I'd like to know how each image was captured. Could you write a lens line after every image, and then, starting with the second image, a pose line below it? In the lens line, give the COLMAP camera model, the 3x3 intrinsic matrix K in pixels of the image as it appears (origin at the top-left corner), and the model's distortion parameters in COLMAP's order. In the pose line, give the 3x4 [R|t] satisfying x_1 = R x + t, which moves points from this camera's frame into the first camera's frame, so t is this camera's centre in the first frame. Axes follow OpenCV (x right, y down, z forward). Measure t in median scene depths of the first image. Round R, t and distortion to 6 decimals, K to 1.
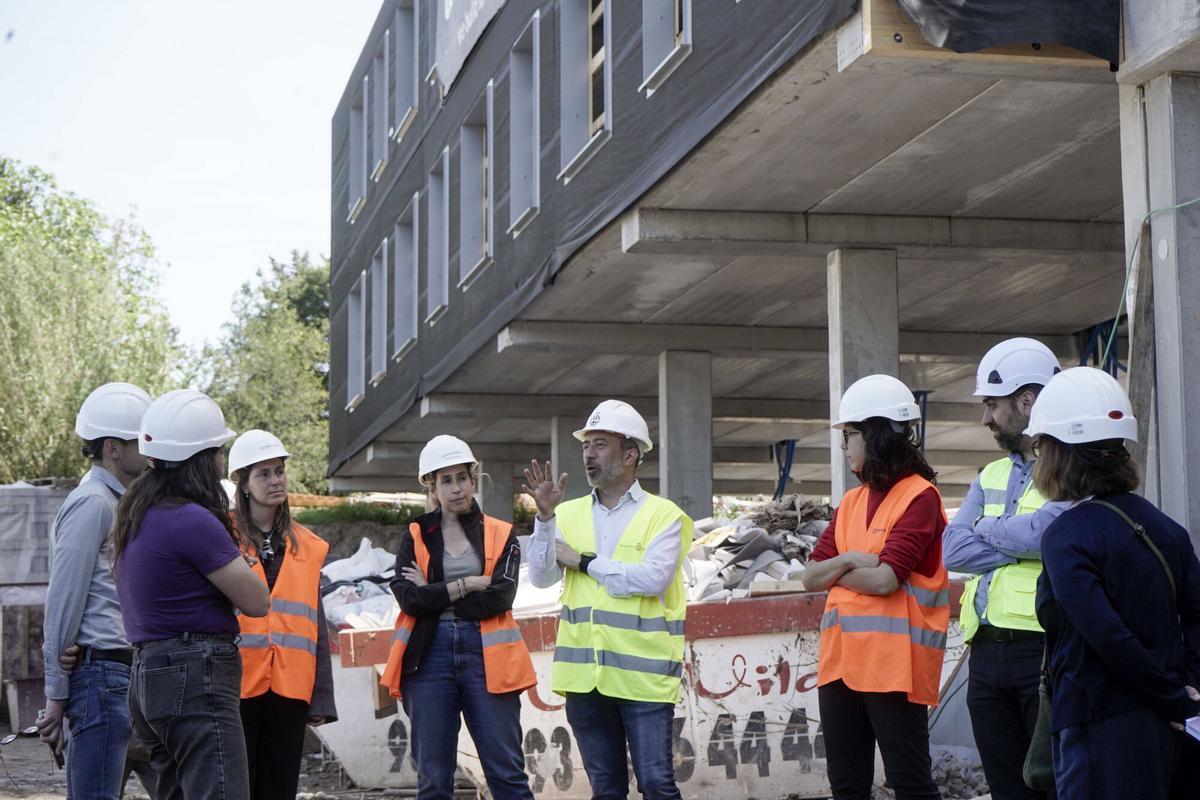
lens RADIAL K [[2636.9, 0, 600.0], [0, 2636.9, 400.0], [0, 0, 1]] dist [-0.028670, -0.016433]
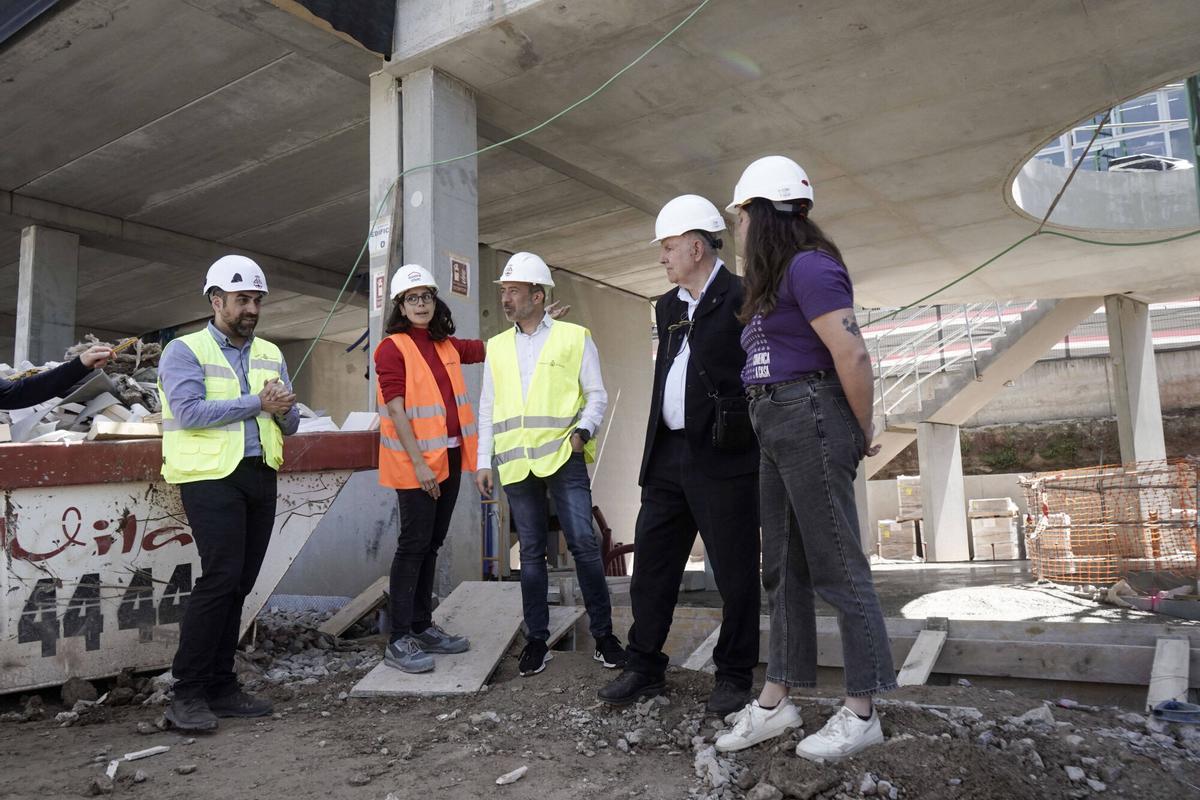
lens RADIAL K [[961.3, 0, 600.0], [0, 961.3, 400.0], [0, 0, 1]] dist [0.005916, 0.004235]
pose [[0.742096, 0.079623, 0.665548, -0.030469], [-0.059711, 0.996825, -0.052677, 0.068290], [-0.667629, -0.000649, 0.744494, 0.655455]]
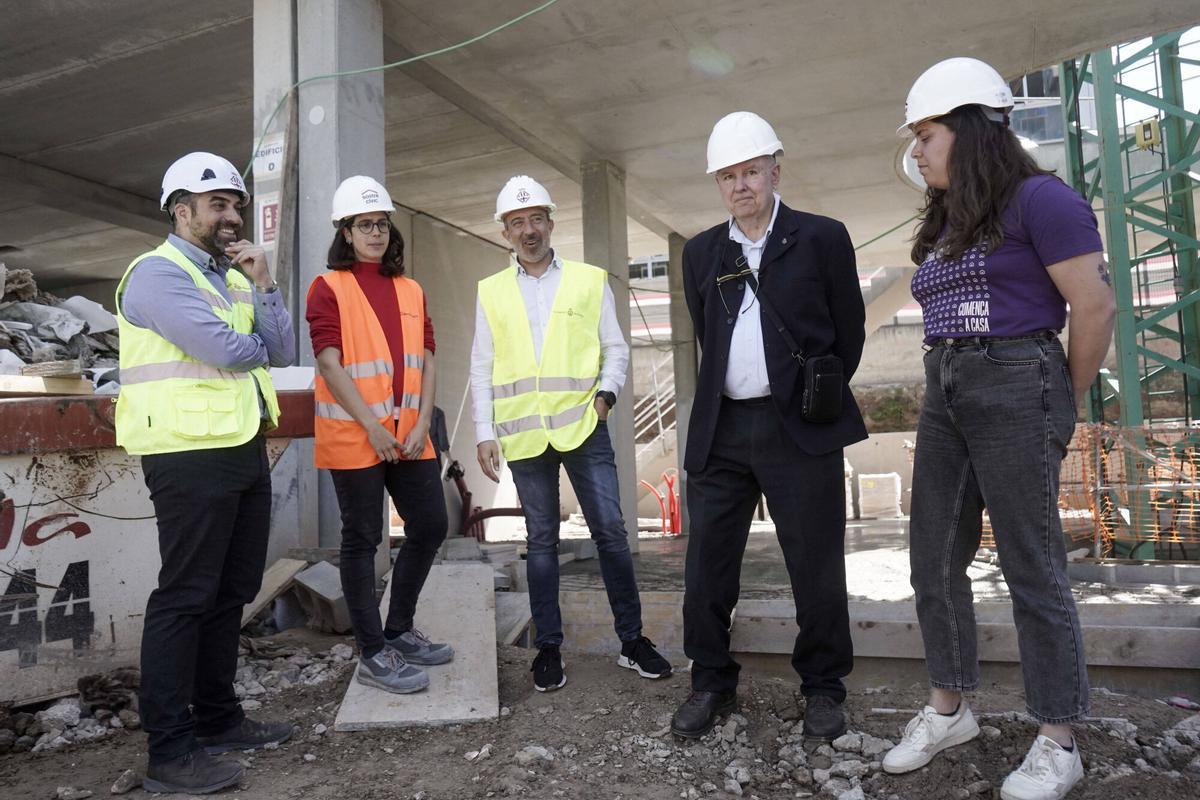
lens RADIAL K [[960.7, 0, 599.0], [0, 960.7, 395.3], [0, 0, 1]] dist [-0.000307, 0.003282]
pose [[0.590669, 0.061969, 0.804531, -0.036390], [-0.068691, 0.997289, -0.026384, 0.069431], [-0.803985, -0.039680, 0.593325, 0.740239]]
